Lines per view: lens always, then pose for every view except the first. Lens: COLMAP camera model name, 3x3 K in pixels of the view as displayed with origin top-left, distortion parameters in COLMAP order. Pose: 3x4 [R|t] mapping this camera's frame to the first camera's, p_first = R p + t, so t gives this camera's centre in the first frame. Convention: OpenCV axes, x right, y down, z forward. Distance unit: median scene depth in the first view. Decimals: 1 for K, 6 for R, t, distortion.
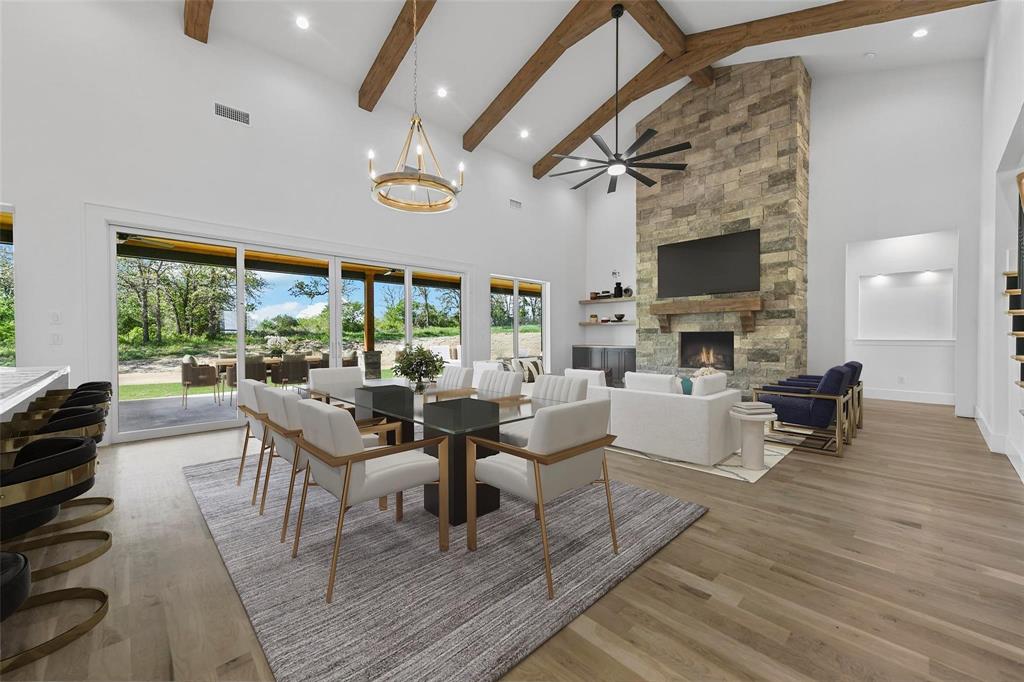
lens RADIAL K [[398.4, 0, 517.9], [0, 398.4, 340.3], [0, 0, 1]] dist [0.002346, 0.000201]
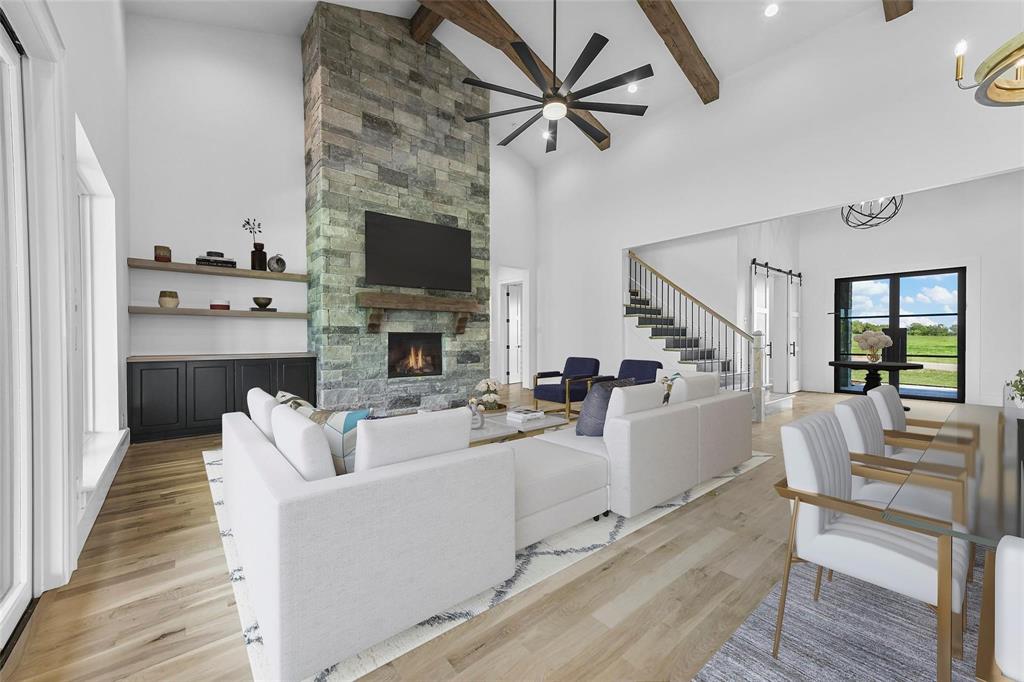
lens RADIAL K [[398.4, 0, 517.9], [0, 398.4, 340.3], [0, 0, 1]] dist [0.002346, 0.000201]
pose [[0.073127, -0.007587, 0.997294, -0.362025], [0.005324, 0.999960, 0.007217, -0.010403], [-0.997308, 0.004782, 0.073164, 0.736351]]
